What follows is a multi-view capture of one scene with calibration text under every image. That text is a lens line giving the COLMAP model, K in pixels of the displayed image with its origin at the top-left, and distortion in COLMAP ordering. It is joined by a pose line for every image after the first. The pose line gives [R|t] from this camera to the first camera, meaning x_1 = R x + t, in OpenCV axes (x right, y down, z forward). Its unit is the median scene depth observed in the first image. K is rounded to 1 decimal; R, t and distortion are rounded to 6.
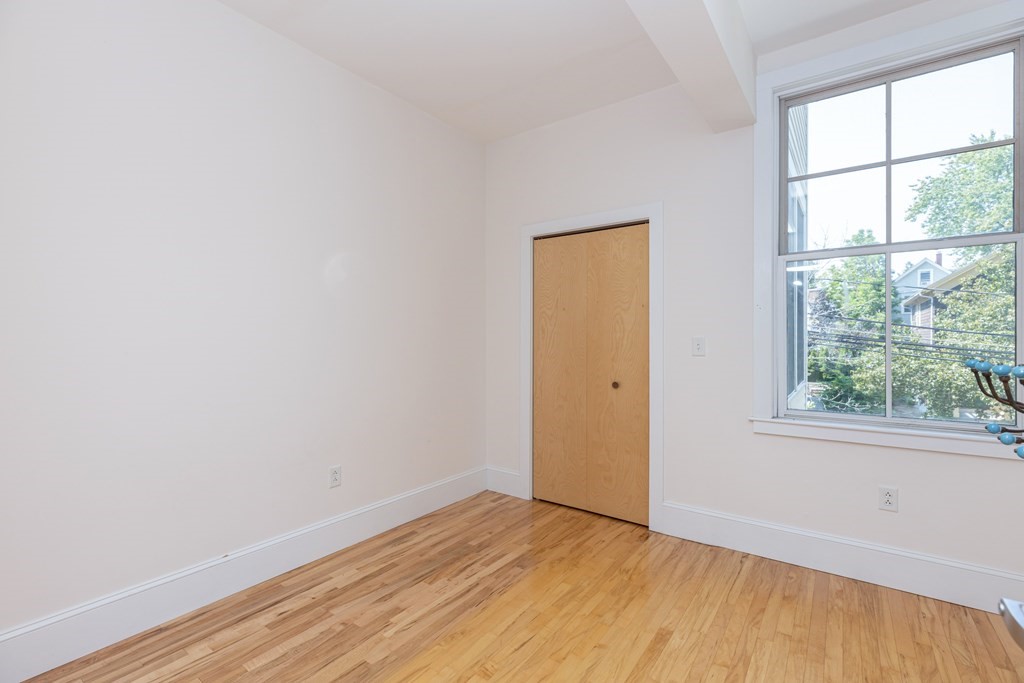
lens RADIAL K [[465.0, 0, 507.3], [0, 465.0, 337.1], [0, 0, 1]] dist [0.012721, -0.000110]
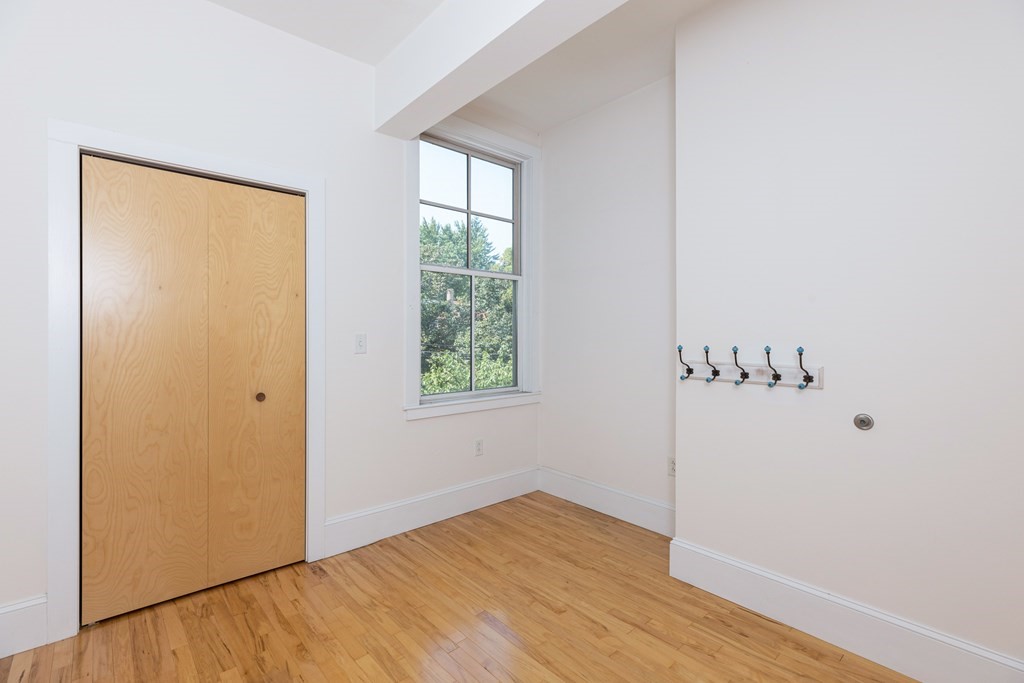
lens RADIAL K [[465.0, 0, 507.3], [0, 465.0, 337.1], [0, 0, 1]] dist [0.012721, -0.000110]
pose [[0.230915, -0.001988, 0.972972, -0.468988], [-0.002891, 0.999992, 0.002729, 0.003329], [-0.972970, -0.003443, 0.230907, 0.497871]]
